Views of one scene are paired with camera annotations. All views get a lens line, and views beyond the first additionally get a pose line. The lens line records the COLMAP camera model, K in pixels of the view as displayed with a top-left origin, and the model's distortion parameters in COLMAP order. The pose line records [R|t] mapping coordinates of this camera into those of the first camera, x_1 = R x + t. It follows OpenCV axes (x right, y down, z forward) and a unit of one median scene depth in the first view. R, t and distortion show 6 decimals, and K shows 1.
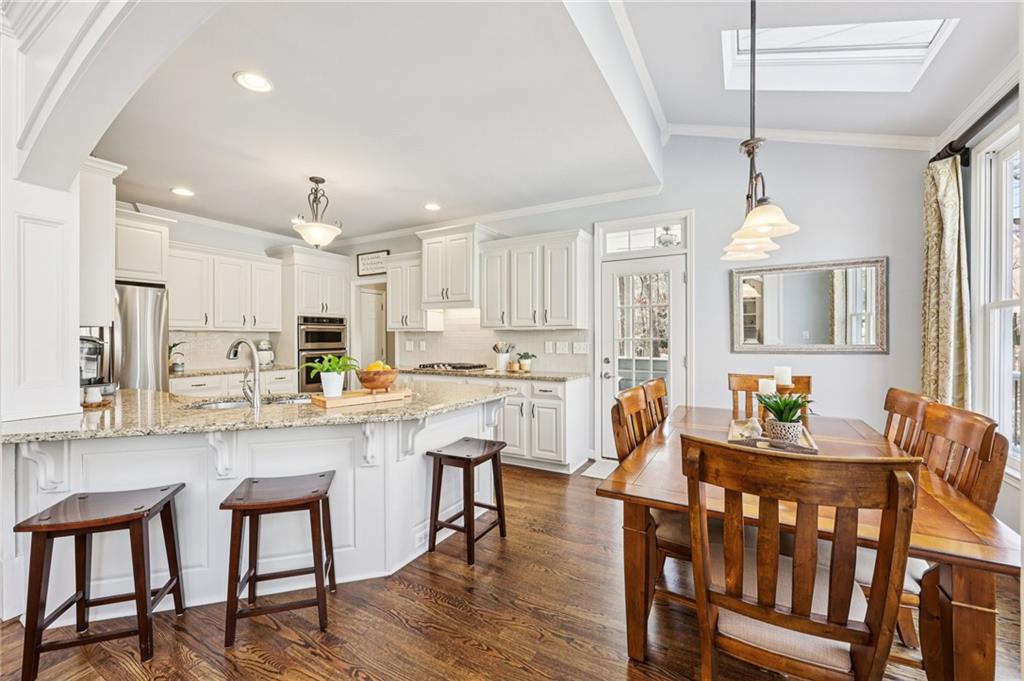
lens RADIAL K [[414.5, 0, 511.9], [0, 414.5, 339.0], [0, 0, 1]] dist [0.000121, 0.000061]
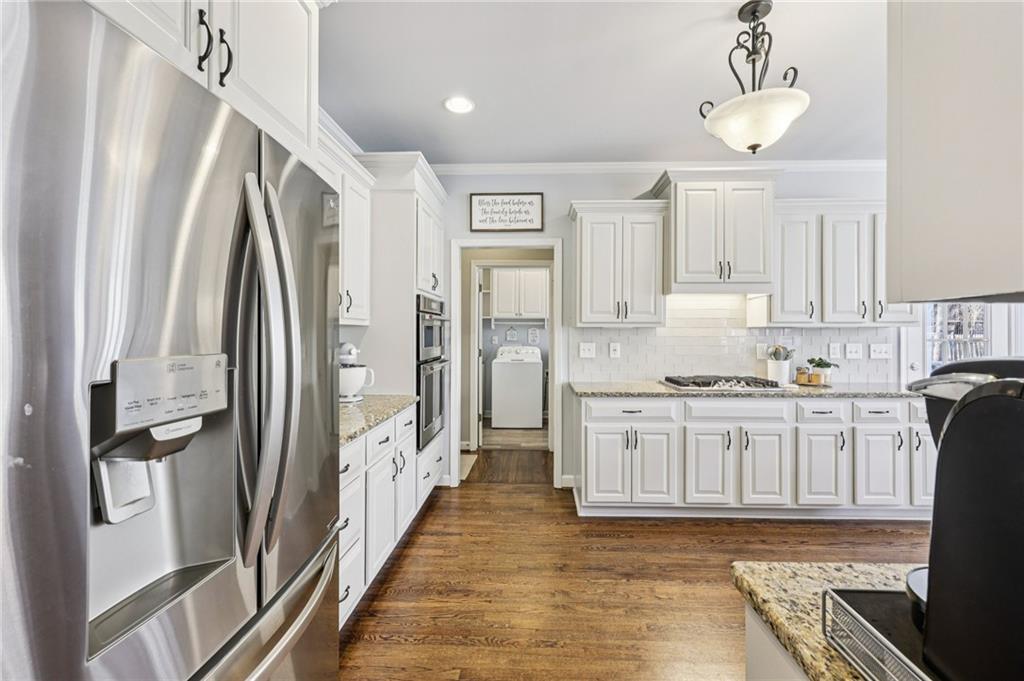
lens RADIAL K [[414.5, 0, 513.8], [0, 414.5, 334.6], [0, 0, 1]] dist [0.000121, 0.000061]
pose [[0.882906, 0.001726, 0.469546, -0.811402], [-0.001984, 0.999998, 0.000055, -0.009014], [-0.469545, -0.000980, 0.882908, 0.627501]]
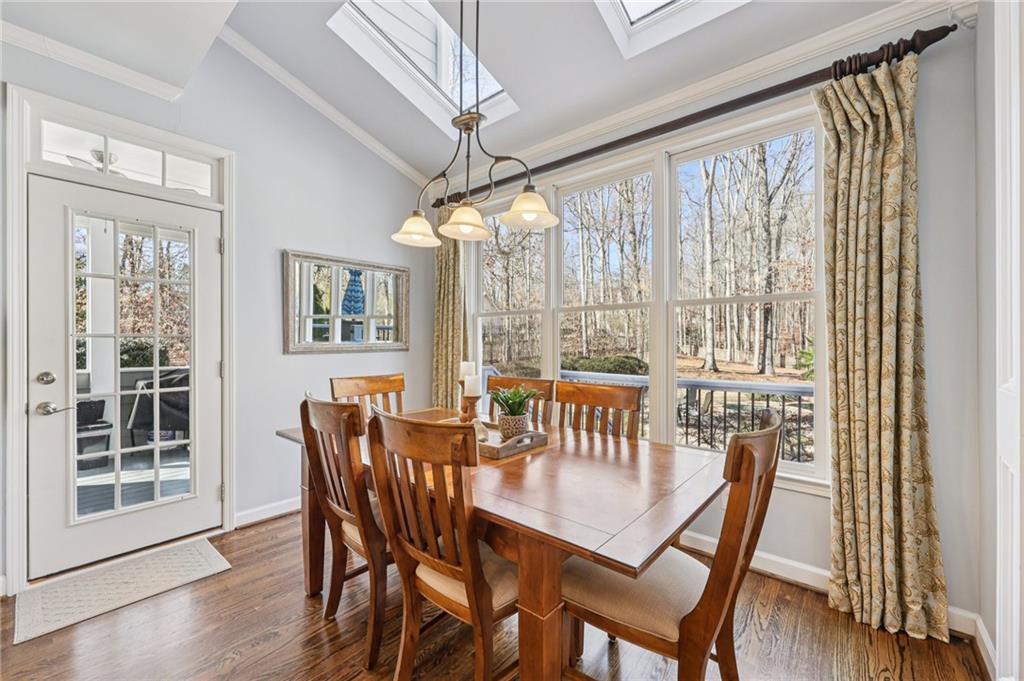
lens RADIAL K [[414.5, 0, 510.6], [0, 414.5, 340.4], [0, 0, 1]] dist [0.000121, 0.000061]
pose [[0.190107, 0.006026, 0.981745, -0.143168], [-0.000598, 0.999982, -0.006022, 0.010143], [-0.981763, 0.000558, 0.190107, 0.354423]]
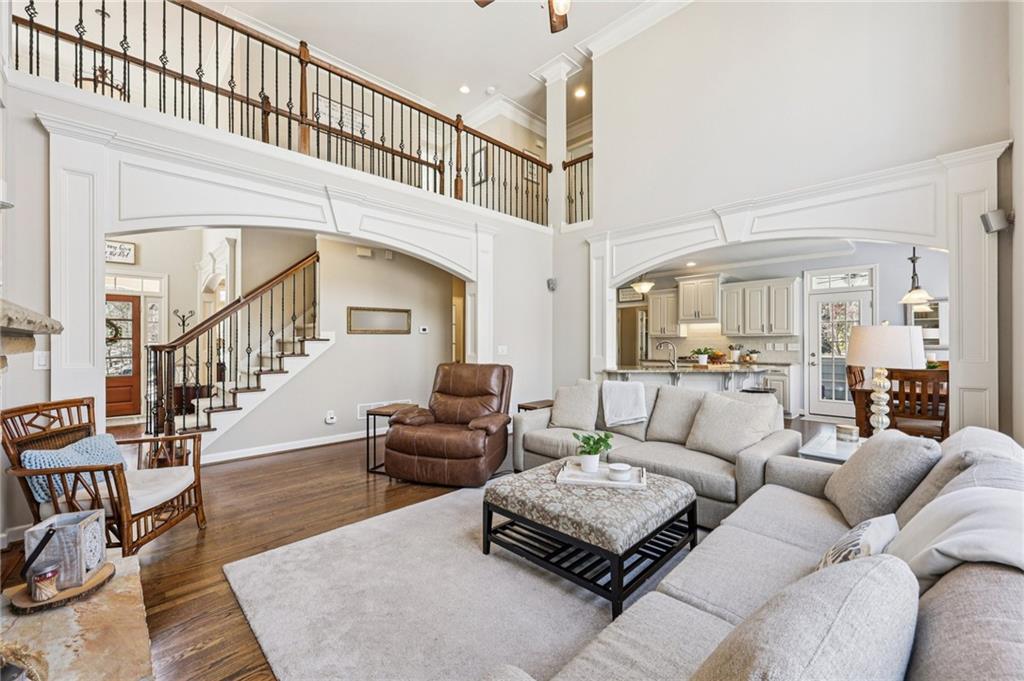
lens RADIAL K [[414.5, 0, 511.7], [0, 414.5, 343.8], [0, 0, 1]] dist [0.000121, 0.000061]
pose [[0.960296, 0.001099, -0.278983, -0.444196], [-0.000498, 0.999997, 0.002225, 0.005692], [0.278984, -0.001998, 0.960294, -0.880708]]
